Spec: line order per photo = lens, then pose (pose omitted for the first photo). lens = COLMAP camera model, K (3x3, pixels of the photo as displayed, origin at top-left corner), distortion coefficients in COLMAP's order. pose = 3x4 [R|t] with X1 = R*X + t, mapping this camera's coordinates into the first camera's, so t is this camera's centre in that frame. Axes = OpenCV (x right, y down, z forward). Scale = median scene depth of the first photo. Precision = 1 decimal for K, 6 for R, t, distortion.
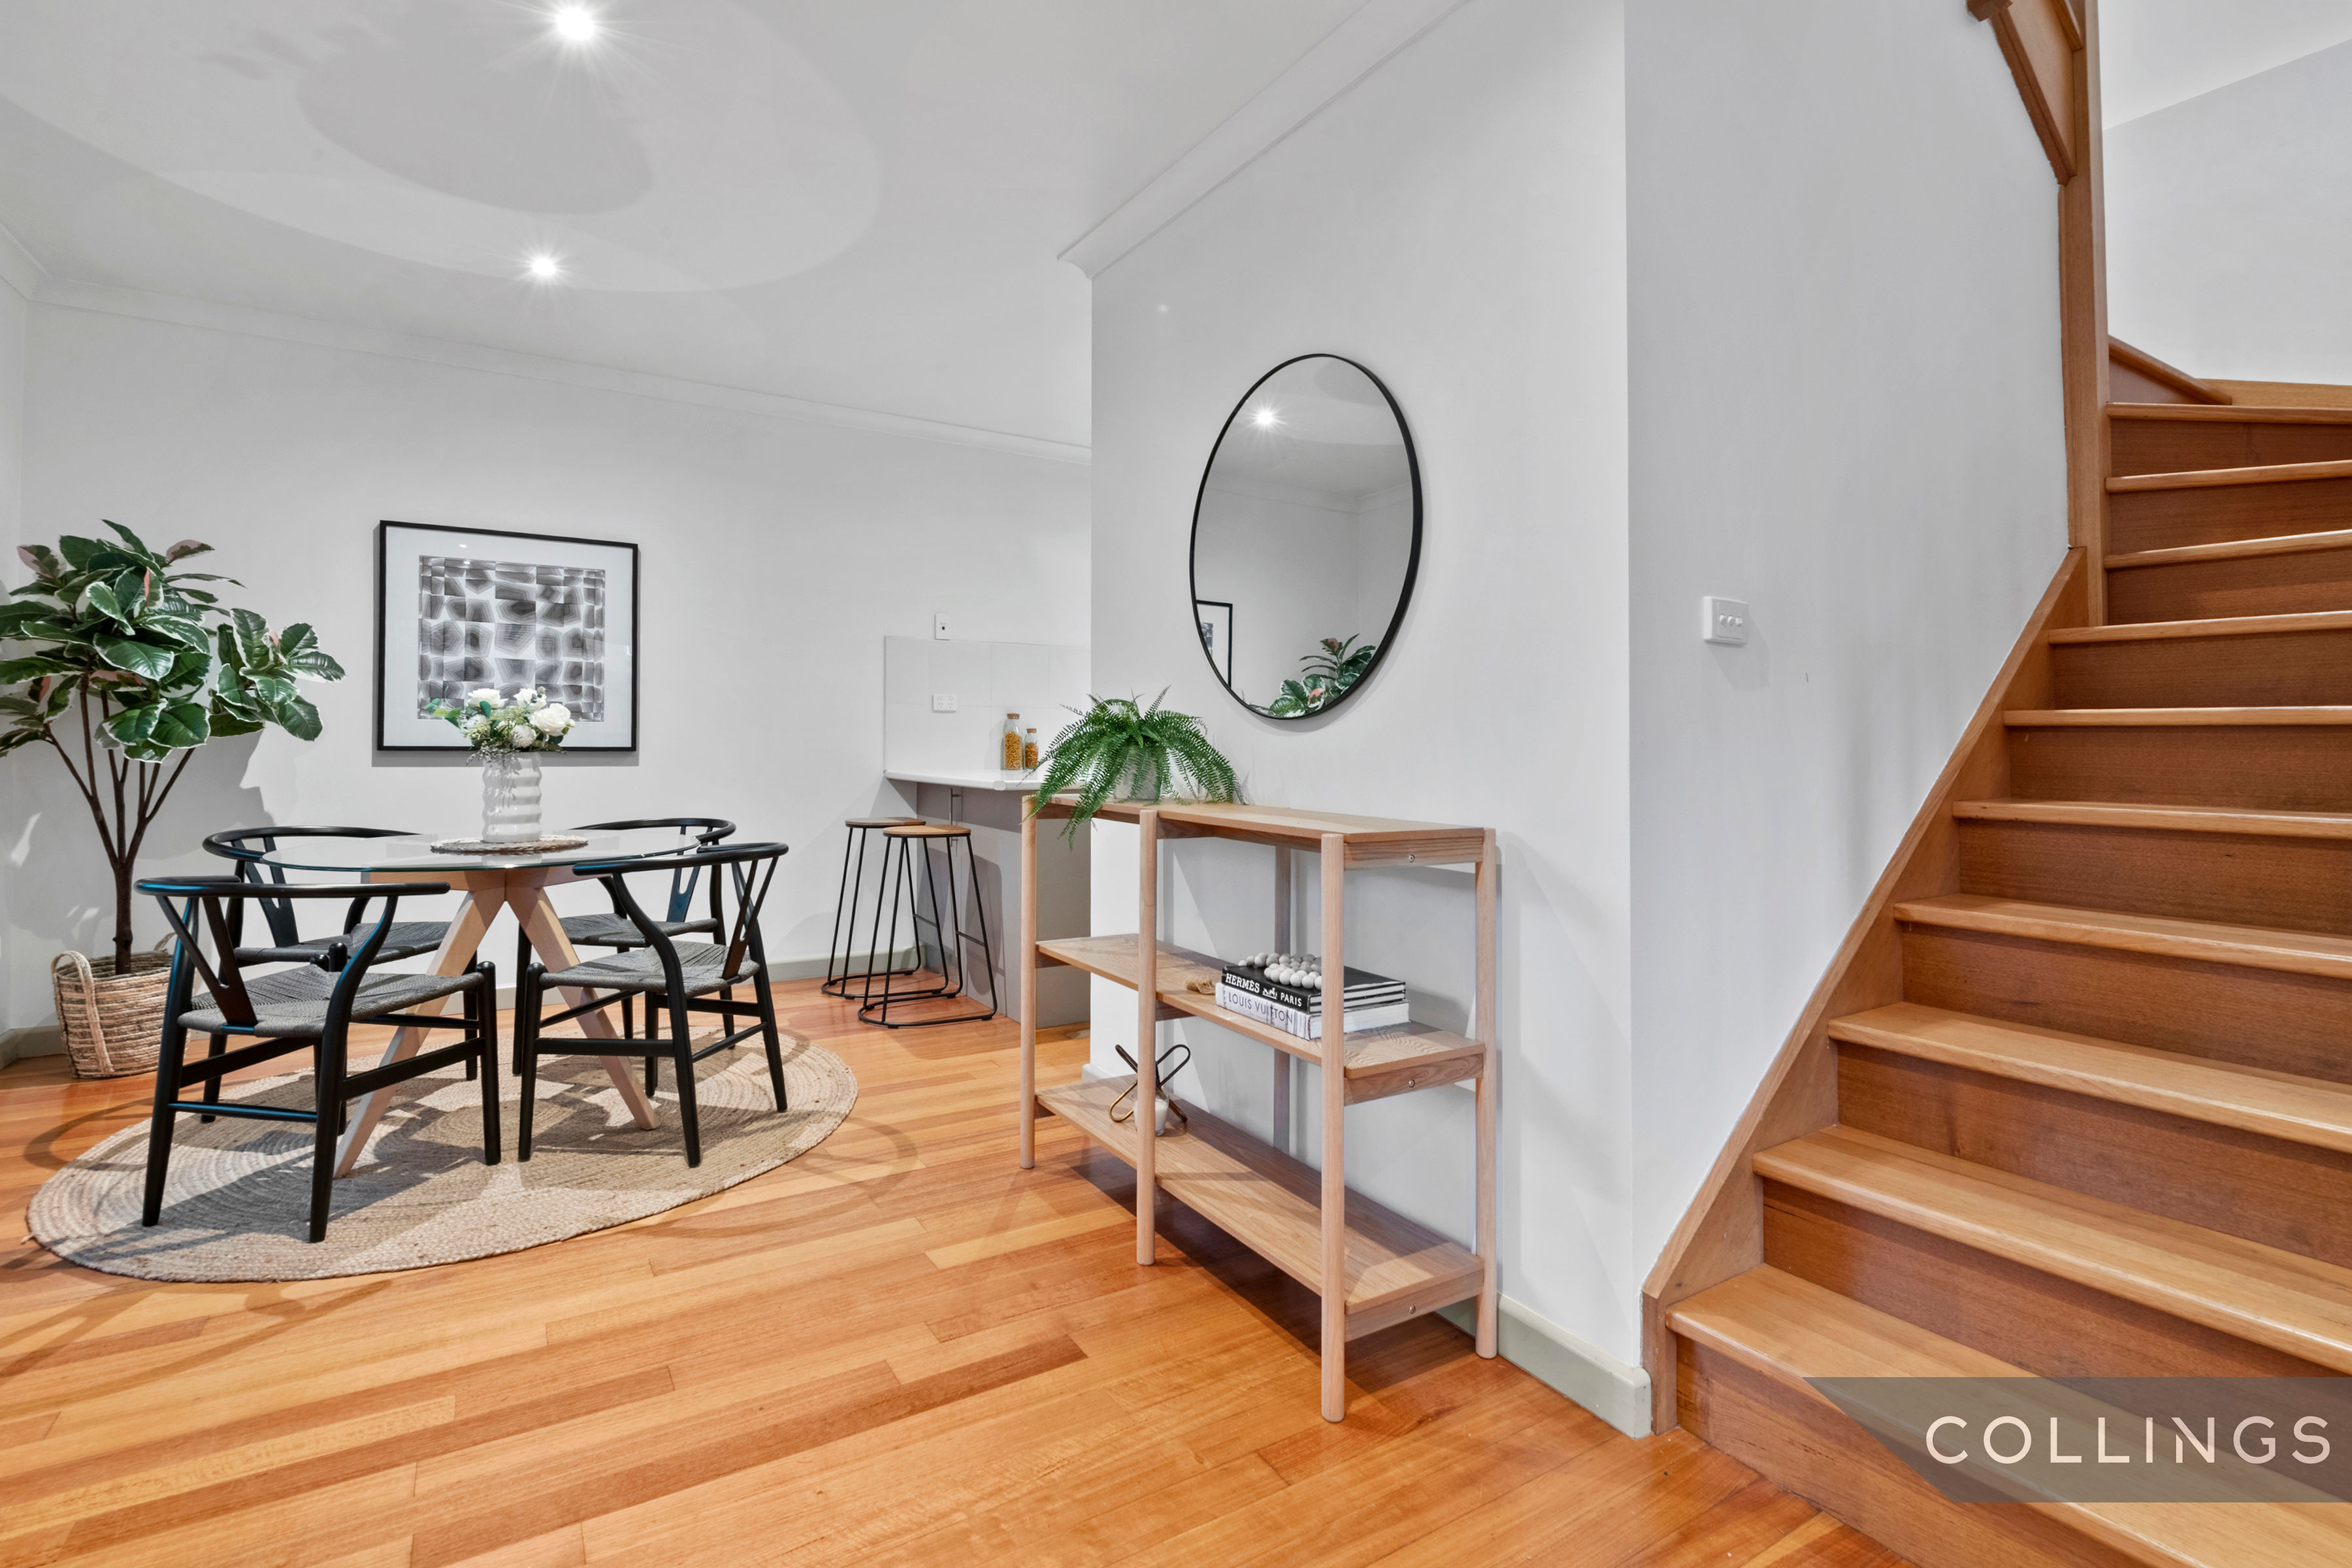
lens RADIAL K [[1119.1, 0, 1178.7], [0, 1119.1, 743.7], [0, 0, 1]] dist [-0.001030, -0.000185]
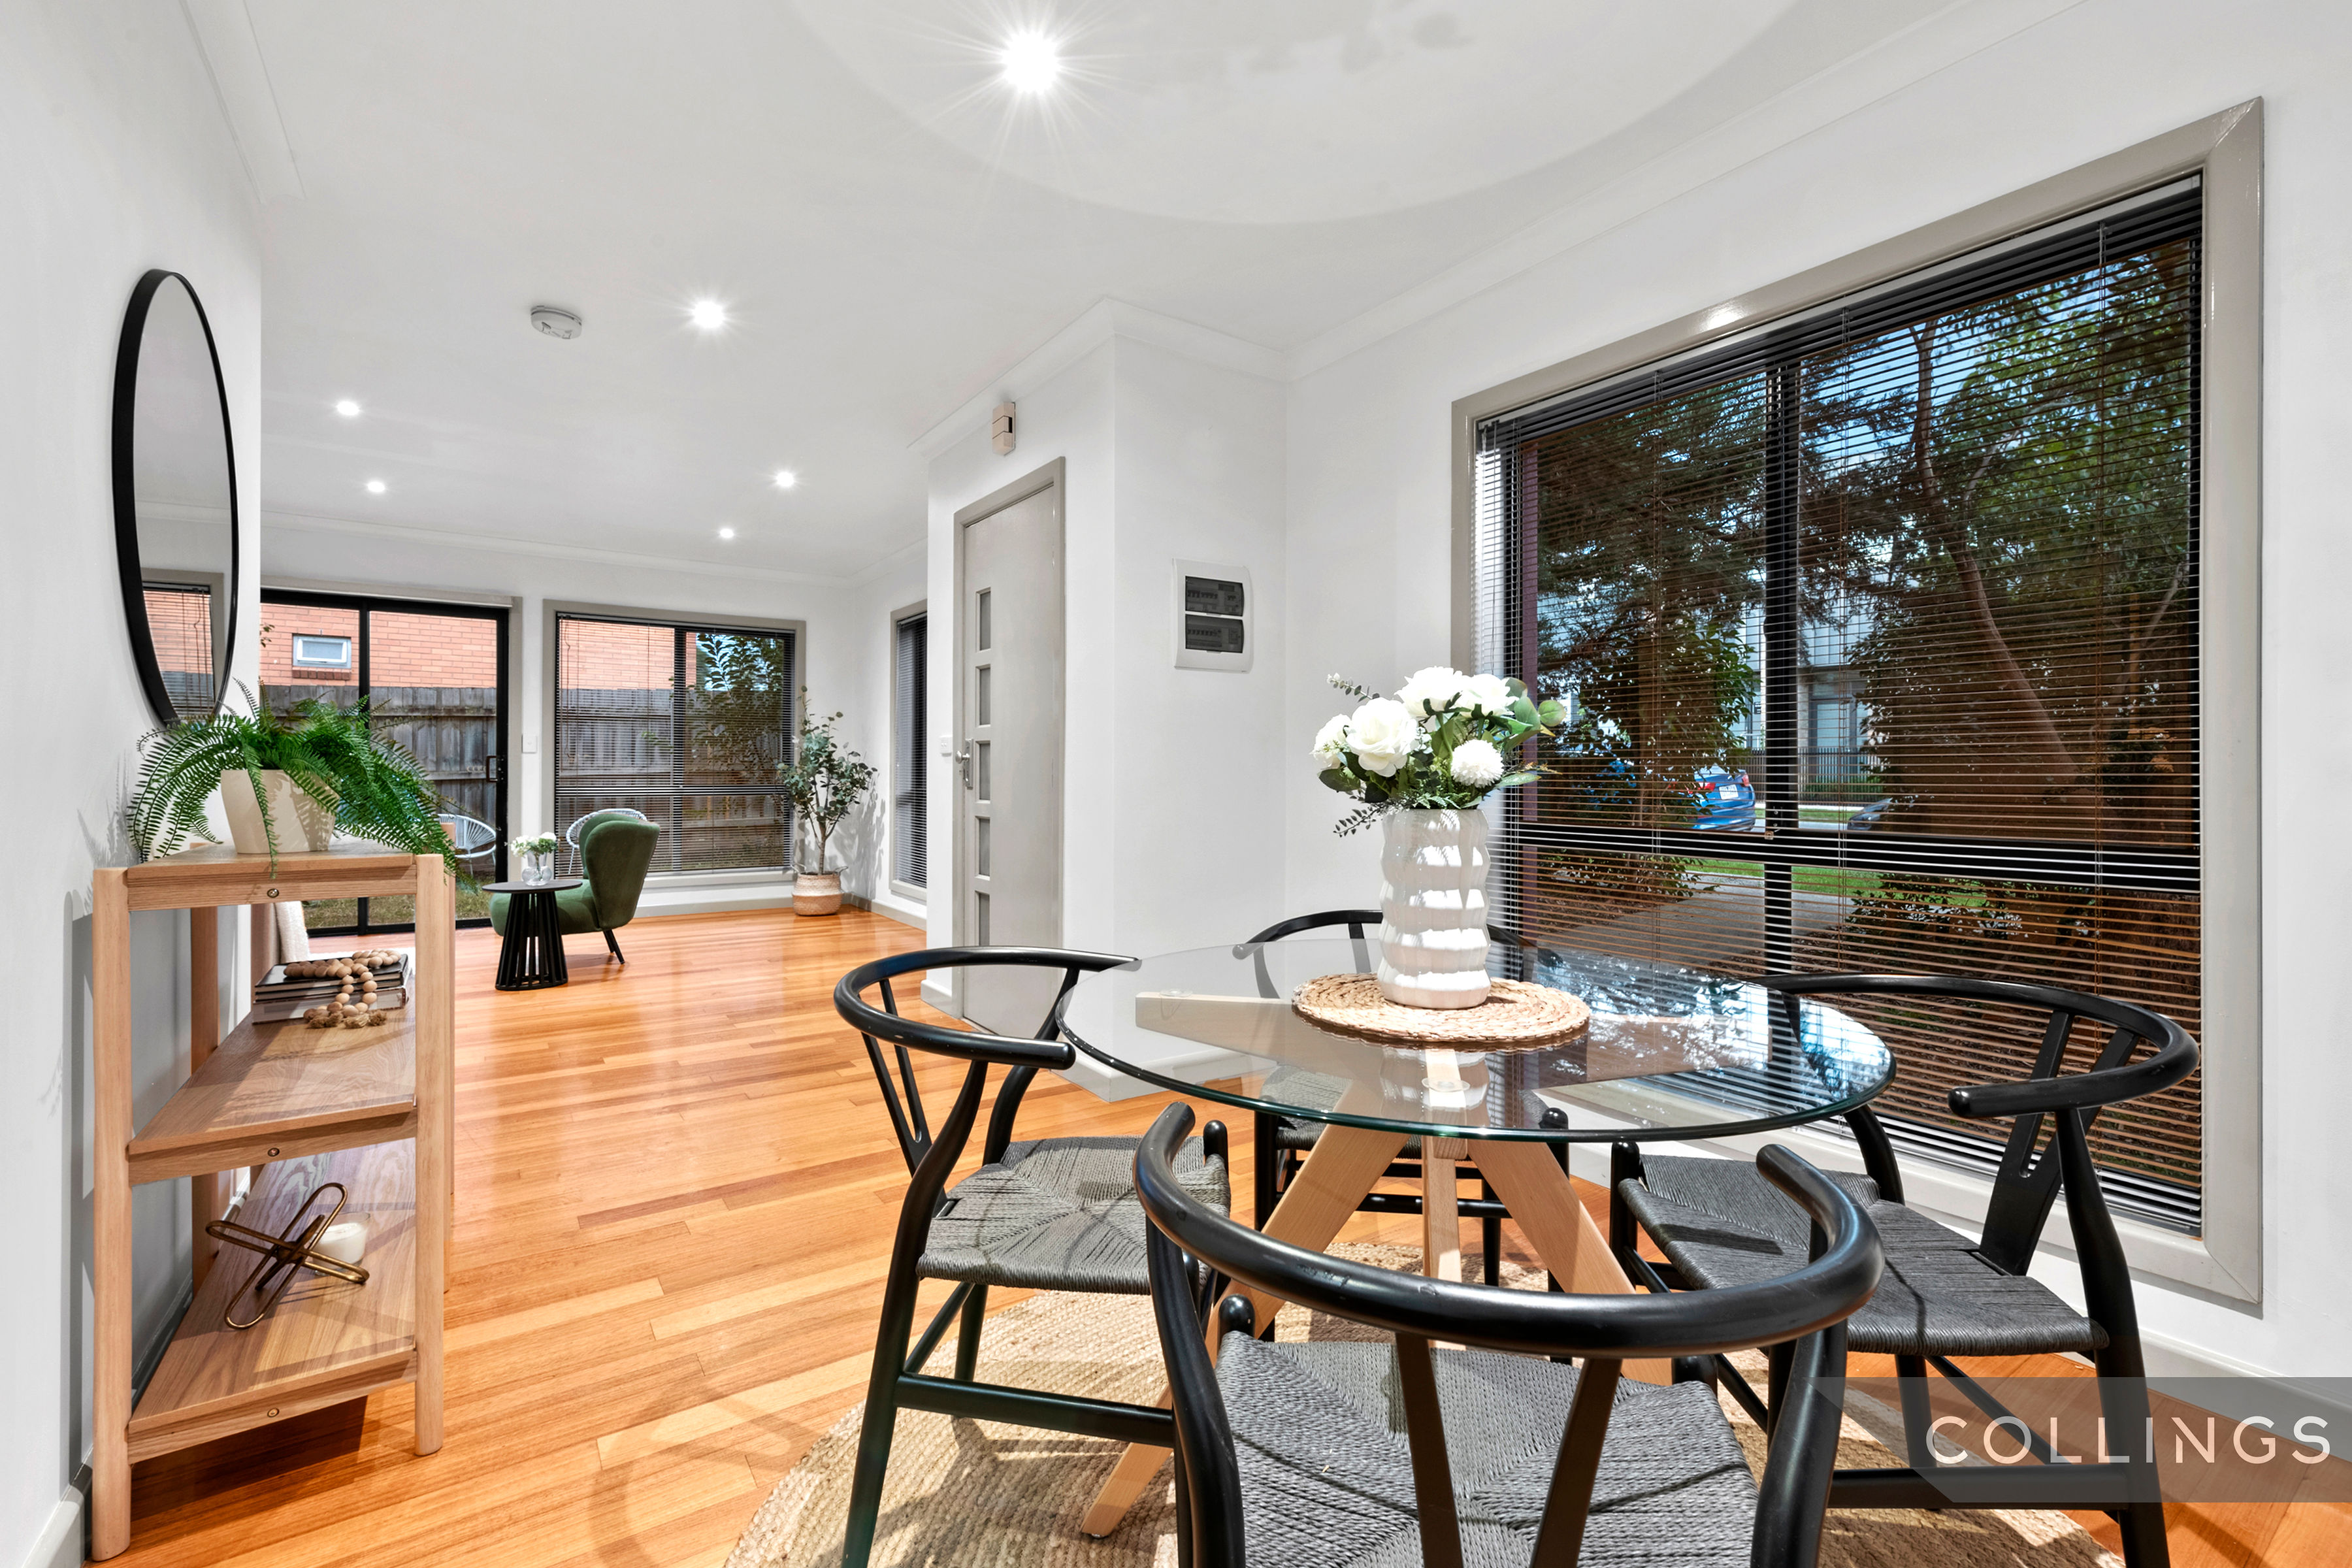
lens RADIAL K [[1021.5, 0, 1176.0], [0, 1021.5, 784.0], [0, 0, 1]] dist [0.000112, 0.000008]
pose [[-0.998686, -0.007606, -0.050671, -0.529700], [-0.007610, 0.999971, -0.000124, 0.001882], [0.050670, 0.000262, -0.998715, 1.618928]]
